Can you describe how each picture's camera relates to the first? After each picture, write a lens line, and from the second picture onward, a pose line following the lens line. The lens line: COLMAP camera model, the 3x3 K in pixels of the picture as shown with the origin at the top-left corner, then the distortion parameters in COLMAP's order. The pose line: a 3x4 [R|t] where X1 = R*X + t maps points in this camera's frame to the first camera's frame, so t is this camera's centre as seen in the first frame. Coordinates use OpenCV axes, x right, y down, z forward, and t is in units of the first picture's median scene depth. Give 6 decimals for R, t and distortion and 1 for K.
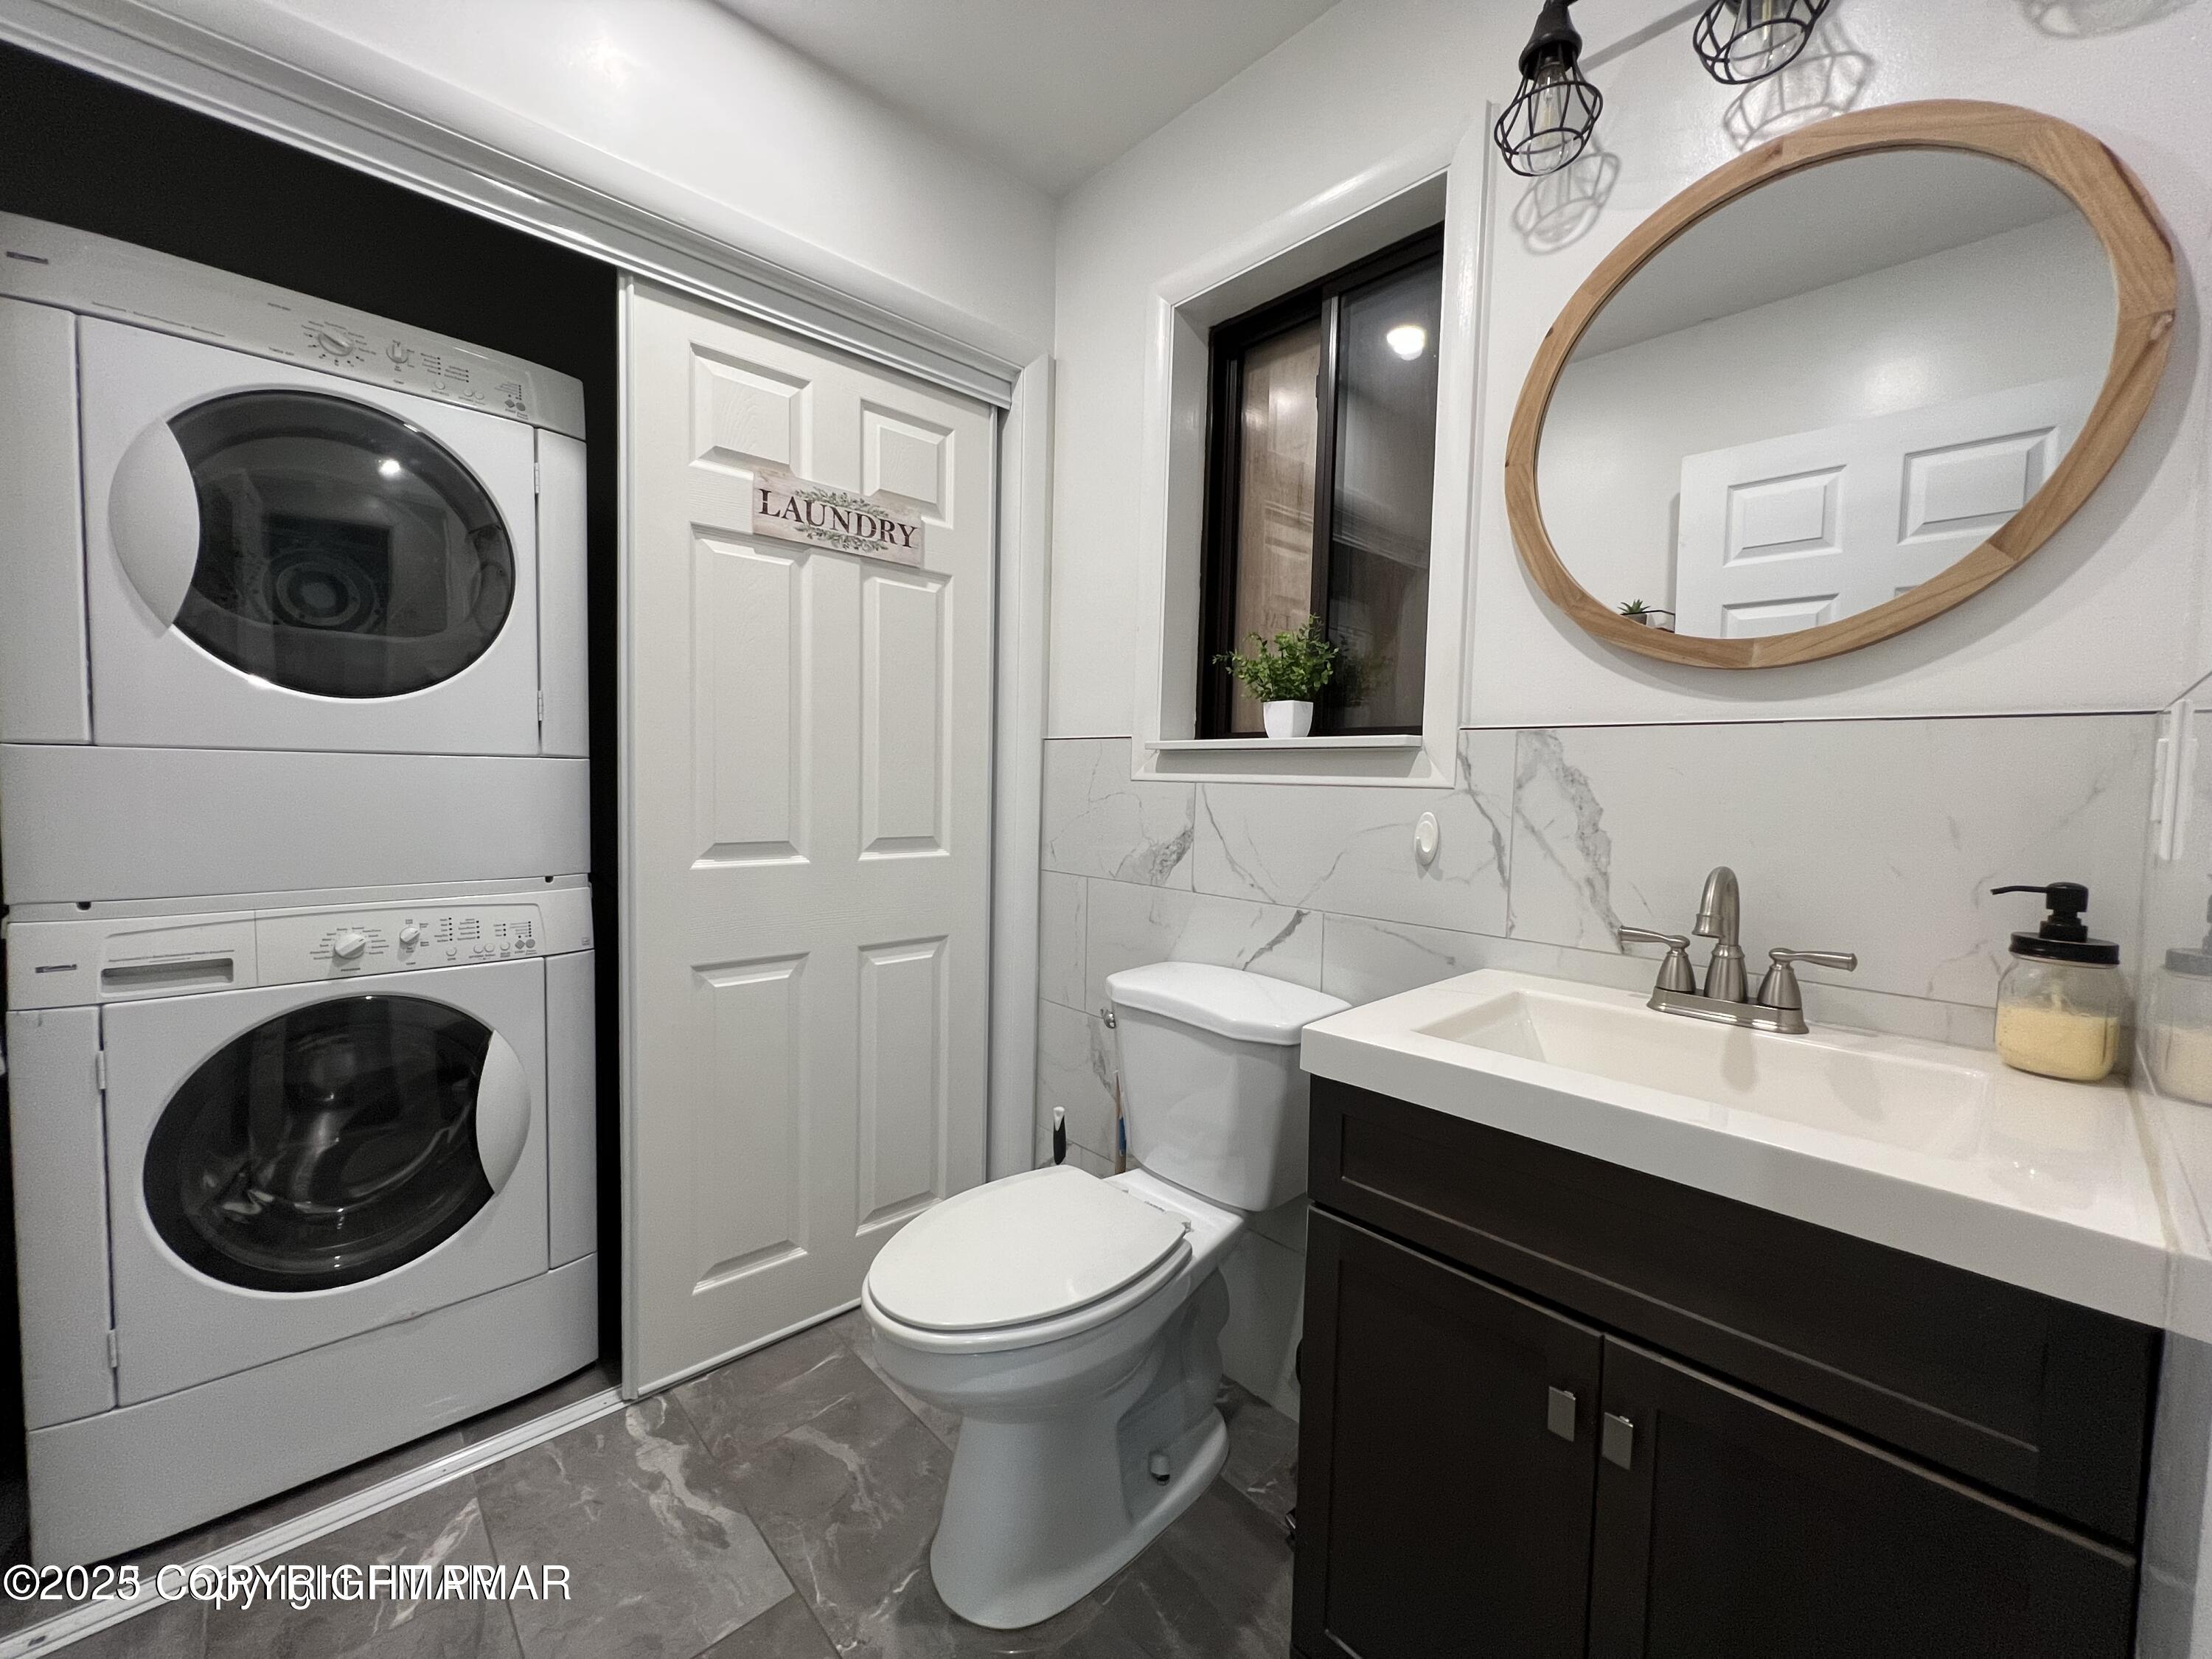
lens RADIAL K [[951.3, 0, 1106.0], [0, 951.3, 829.5], [0, 0, 1]] dist [-0.001812, -0.000270]
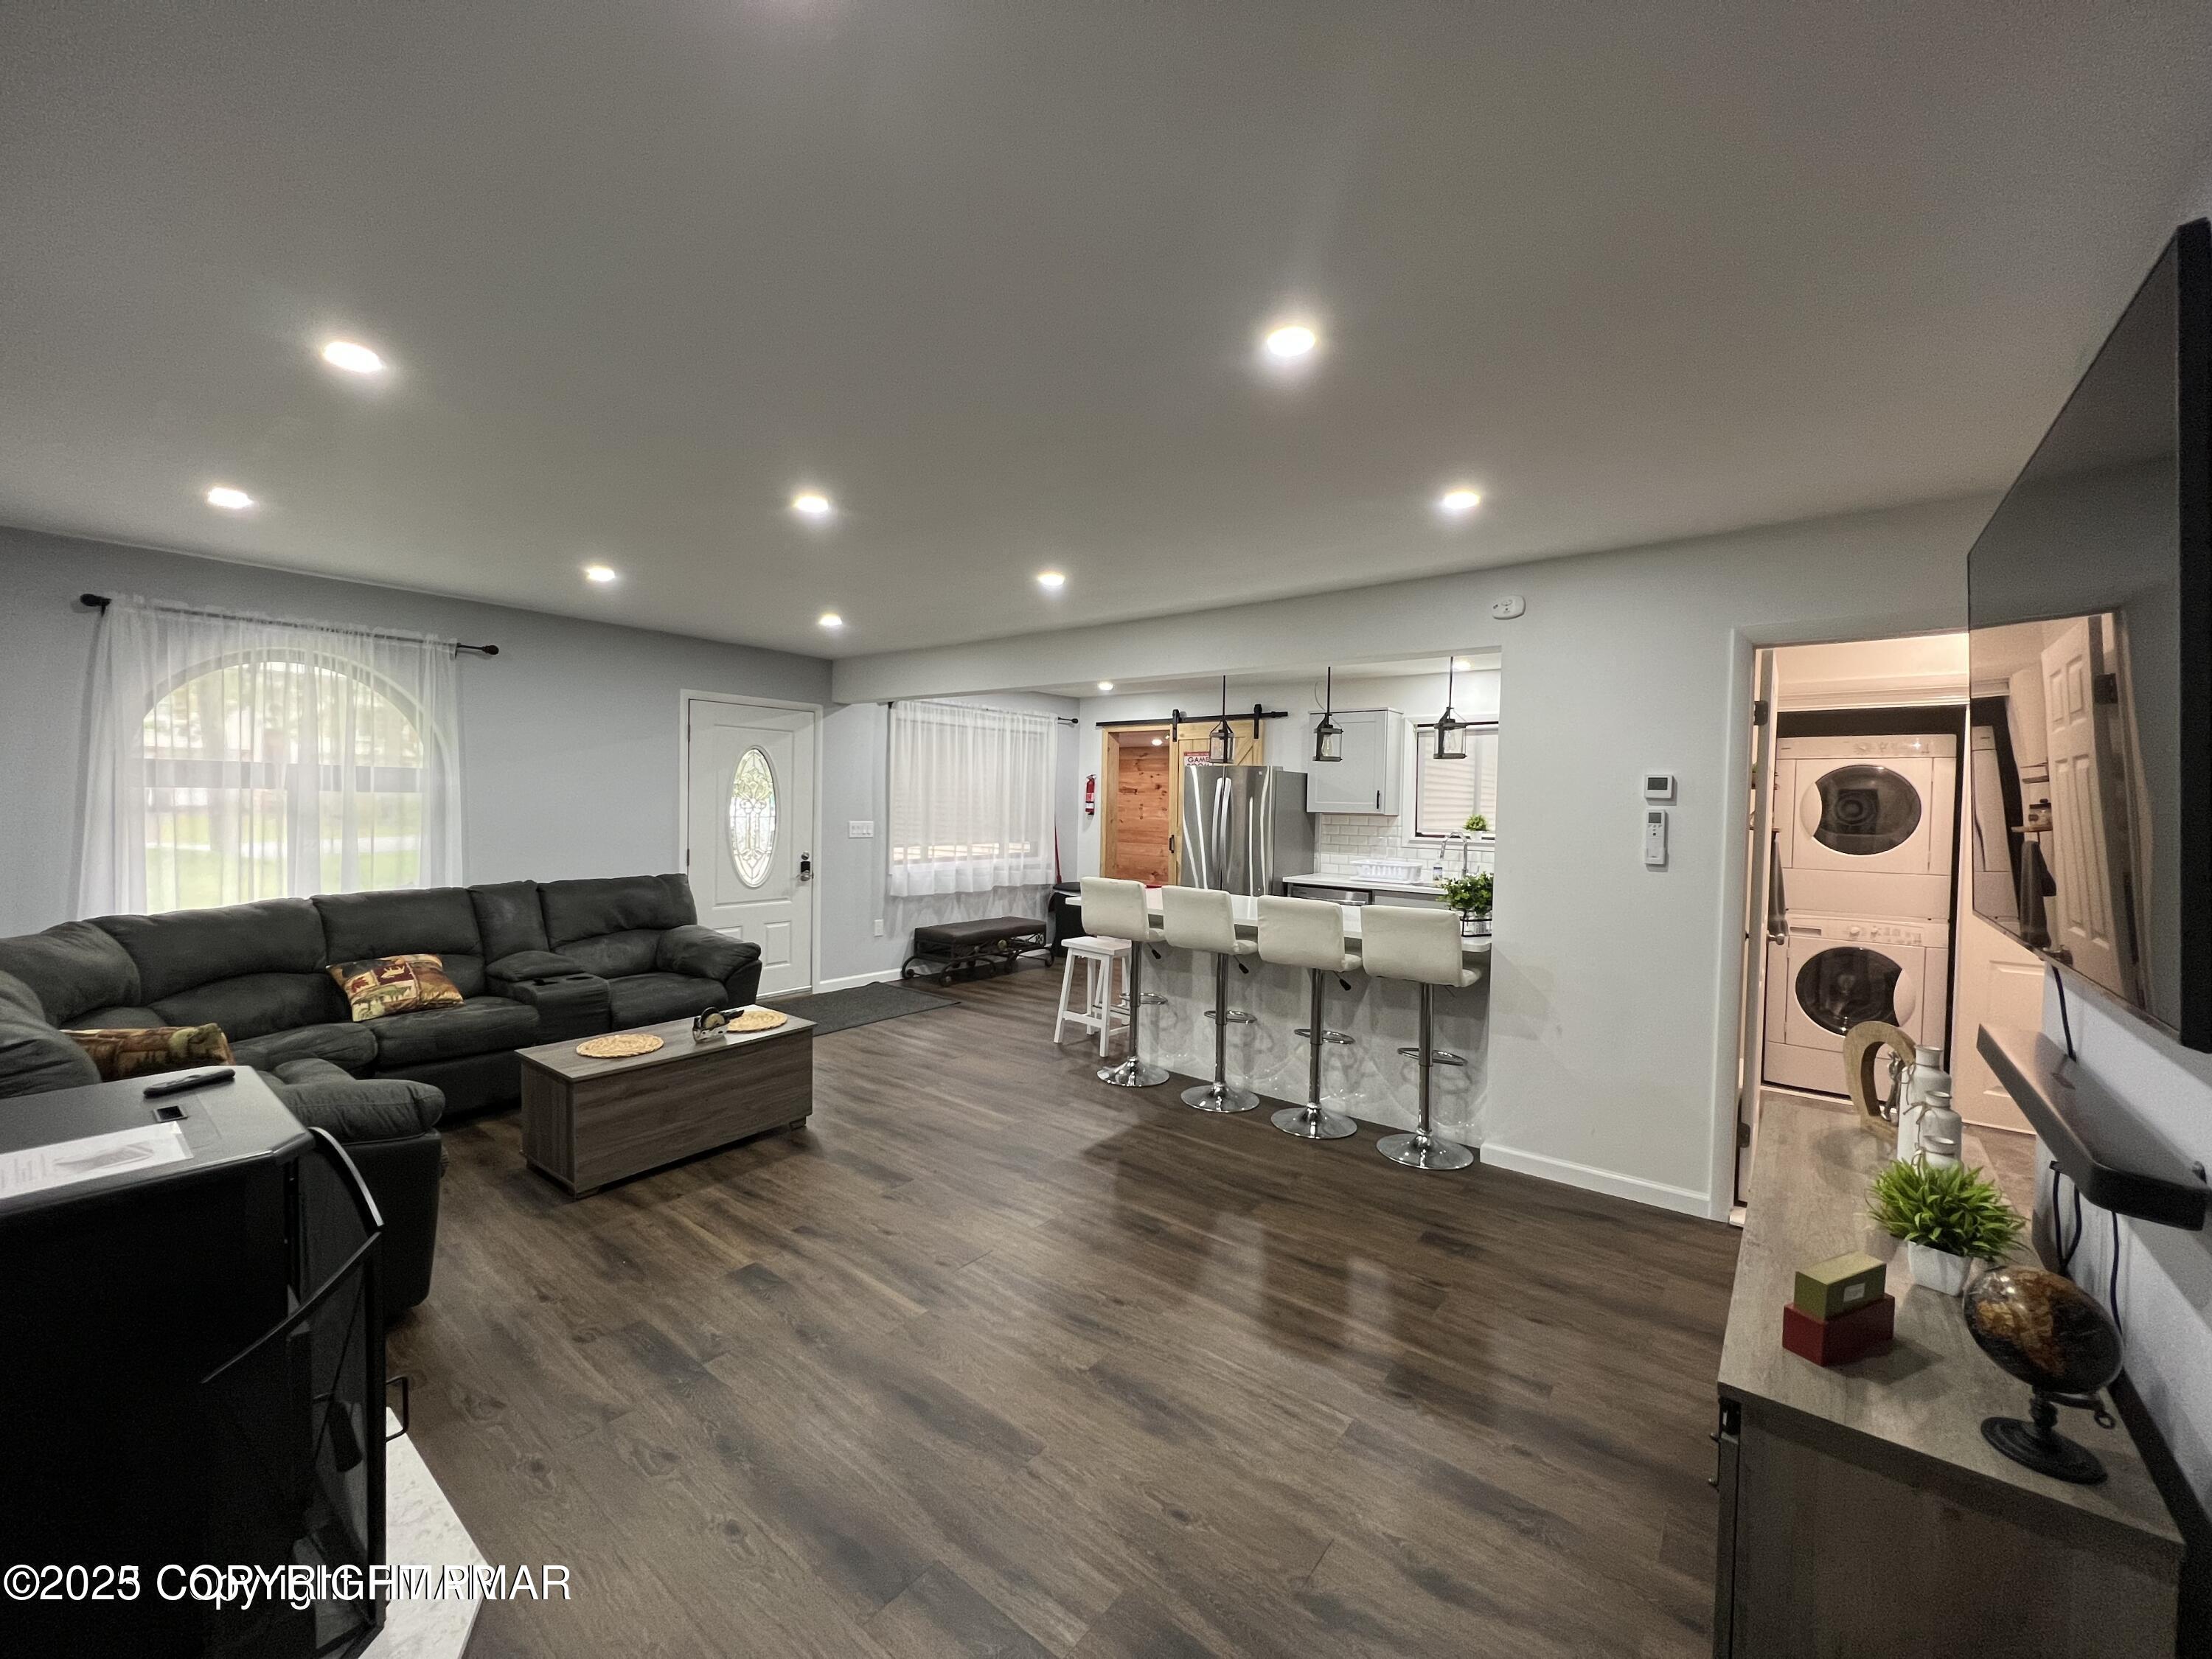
lens RADIAL K [[876.9, 0, 1106.0], [0, 876.9, 829.5], [0, 0, 1]] dist [0.001051, 0.000085]
pose [[0.177228, 0.010868, -0.984110, 1.624842], [-0.062334, 0.998055, -0.000203, -0.064336], [0.982194, 0.061379, 0.177561, -1.977565]]
